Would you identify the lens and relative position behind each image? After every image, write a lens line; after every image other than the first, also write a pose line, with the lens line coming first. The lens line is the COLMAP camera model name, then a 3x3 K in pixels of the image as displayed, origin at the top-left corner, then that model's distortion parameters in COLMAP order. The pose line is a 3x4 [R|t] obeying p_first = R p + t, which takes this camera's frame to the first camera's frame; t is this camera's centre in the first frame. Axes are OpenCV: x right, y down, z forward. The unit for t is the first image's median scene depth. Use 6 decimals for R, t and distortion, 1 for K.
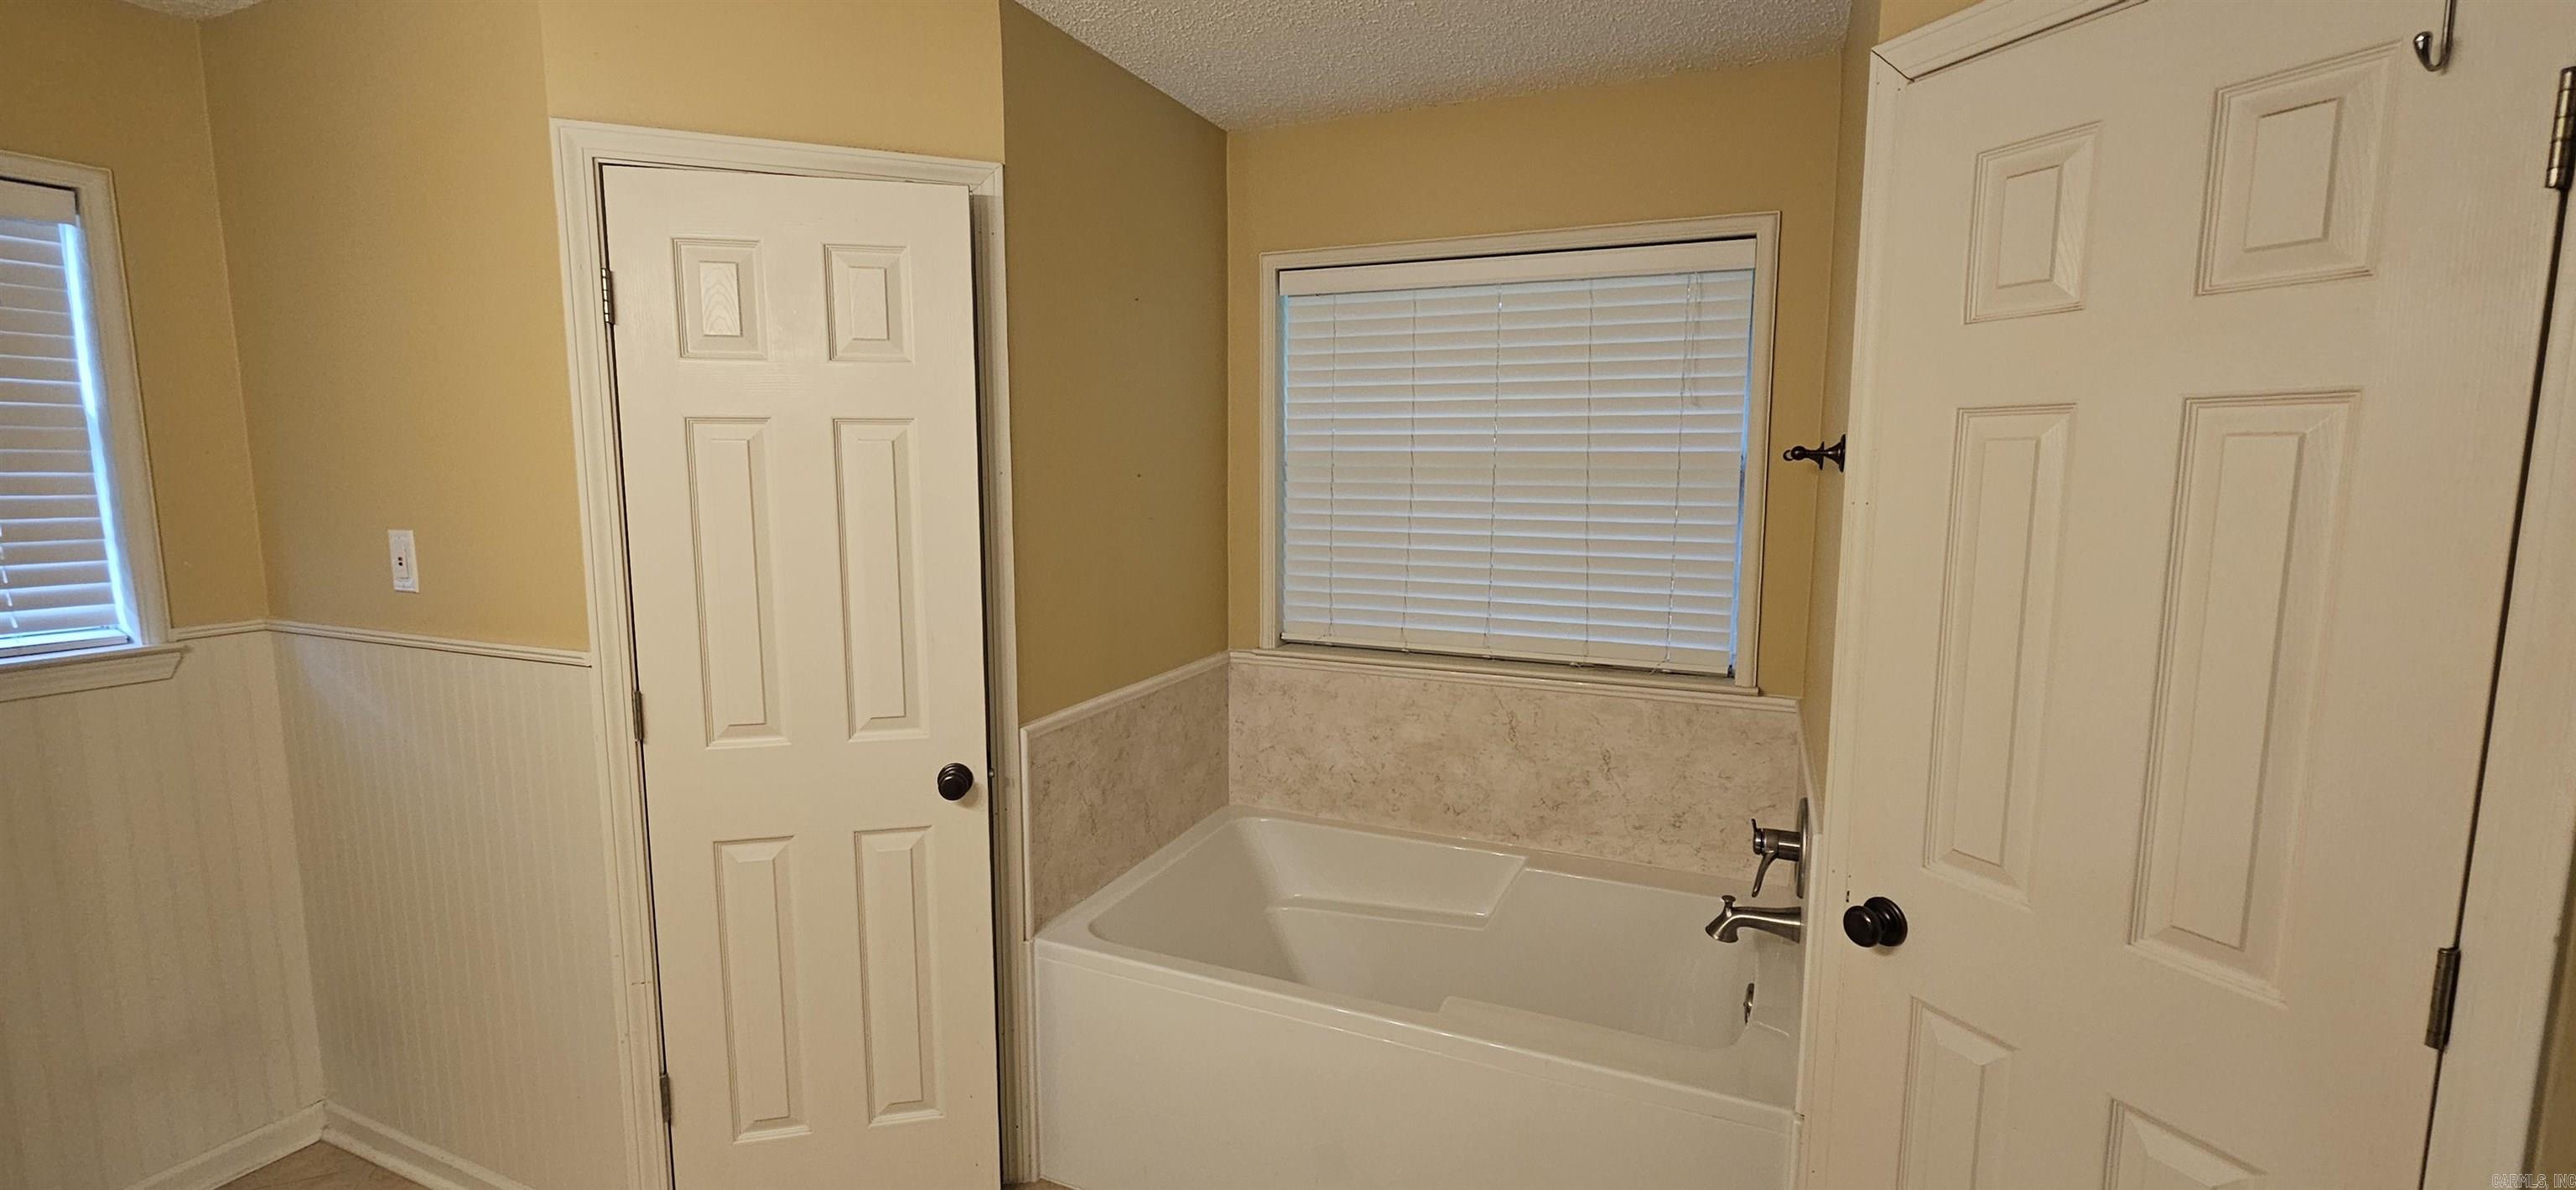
lens RADIAL K [[1057.0, 0, 1295.7], [0, 1057.0, 588.5], [0, 0, 1]] dist [-0.003386, 0.000562]
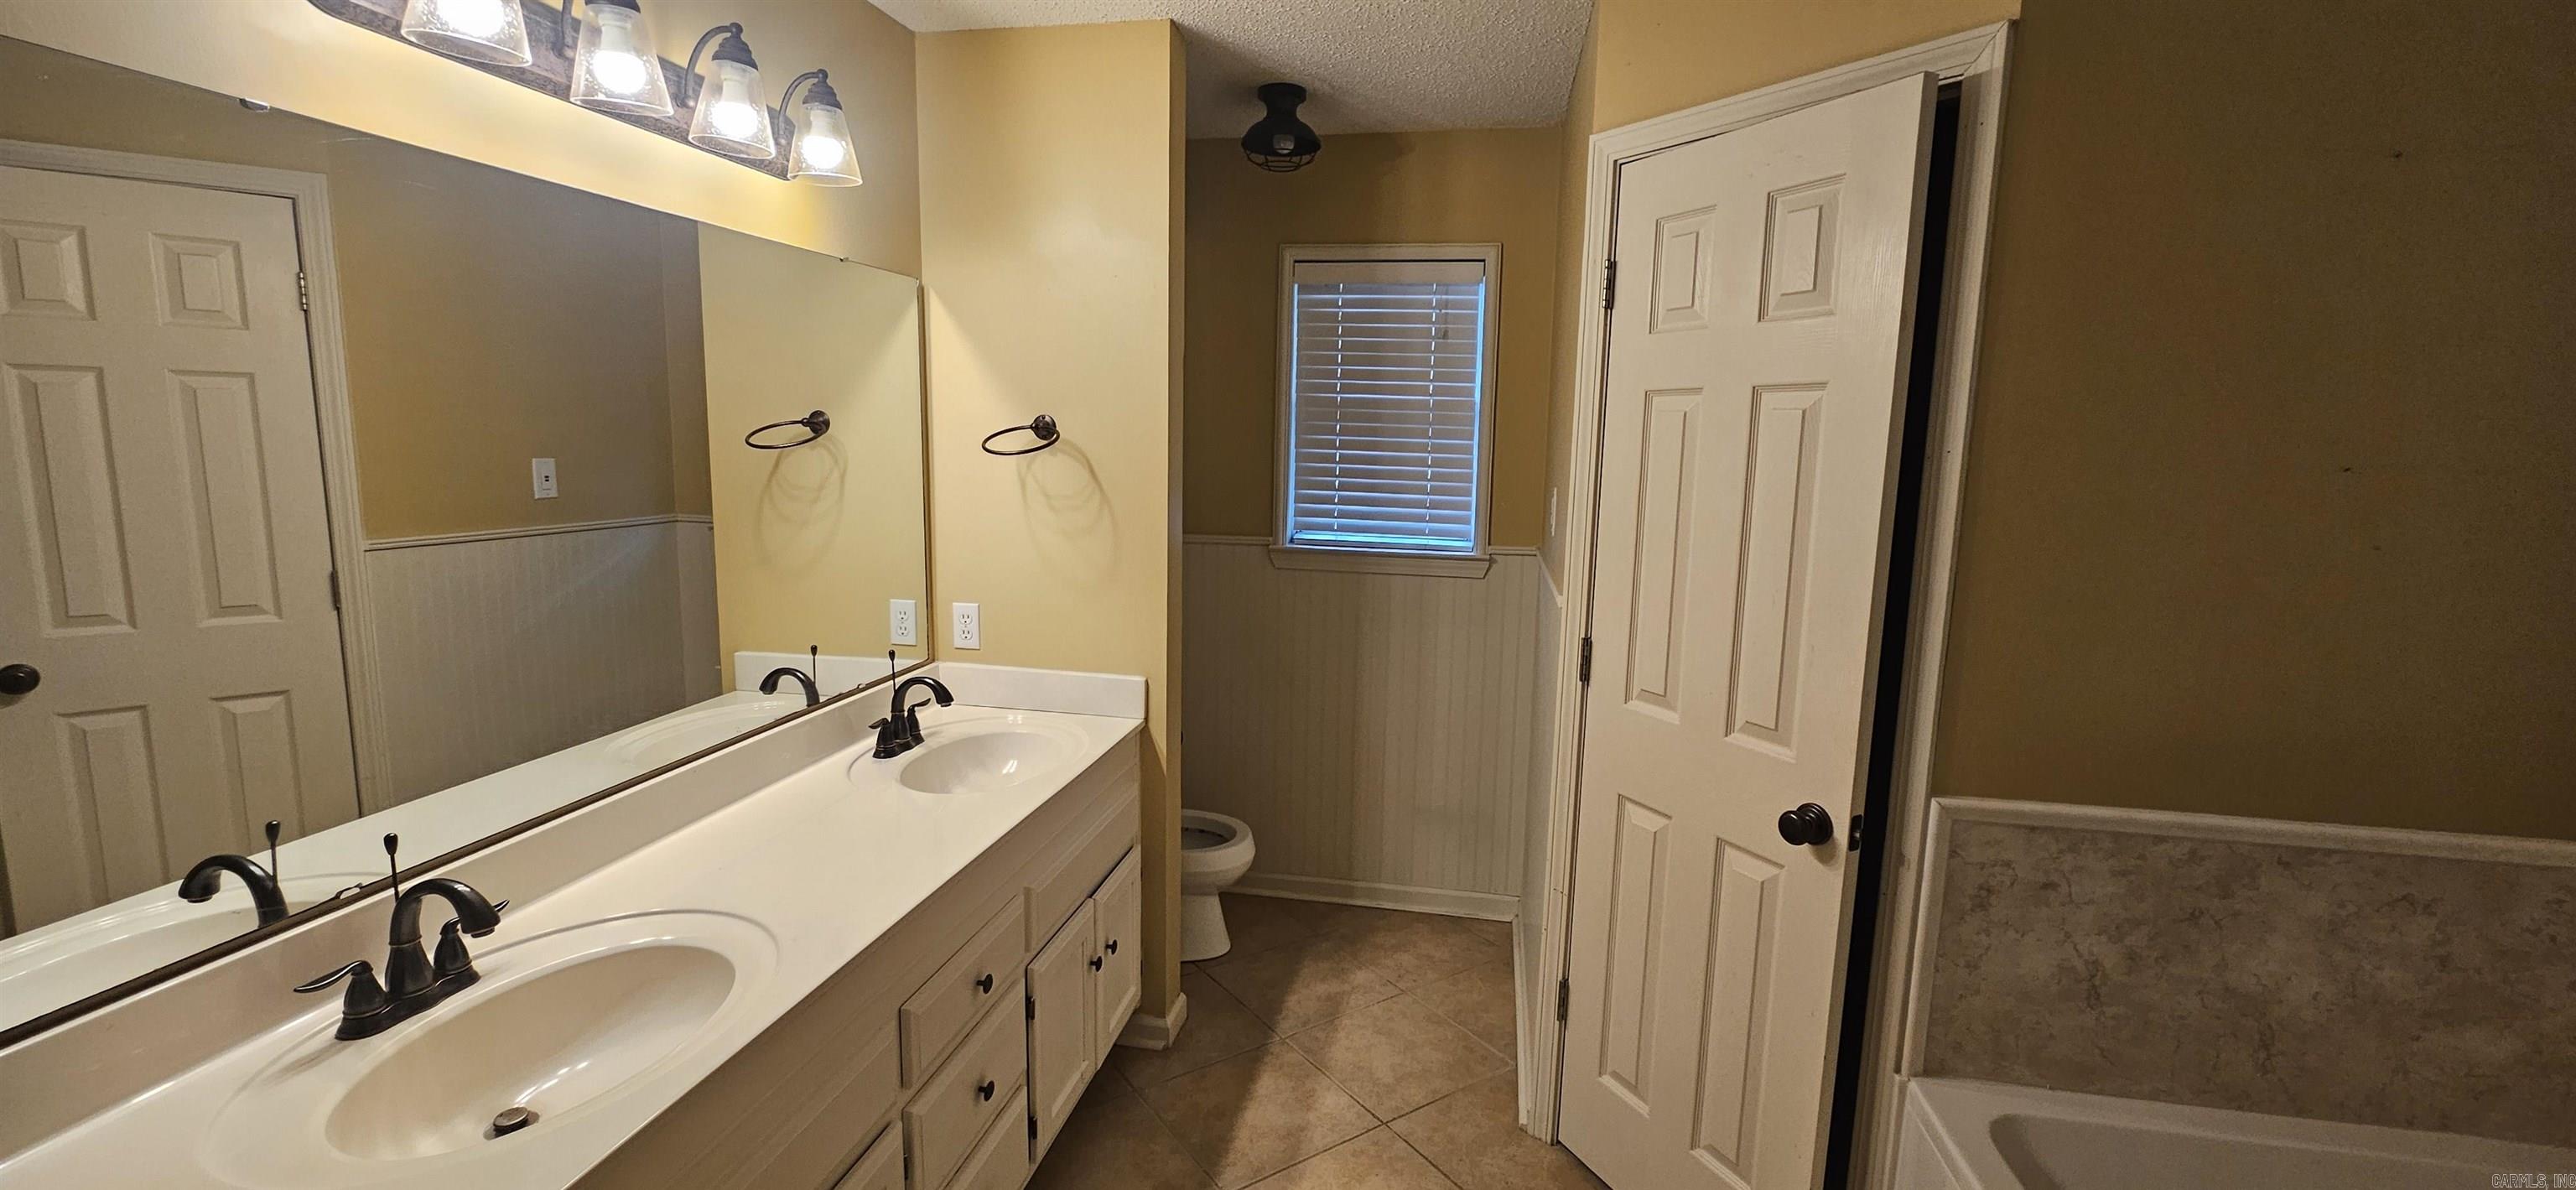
lens RADIAL K [[1057.0, 0, 1295.7], [0, 1057.0, 588.5], [0, 0, 1]] dist [-0.003386, 0.000562]
pose [[0.217485, 0.142371, -0.965625, 0.323710], [-0.139878, 0.983640, 0.113522, -0.032510], [0.965989, 0.110380, 0.233841, 0.362646]]
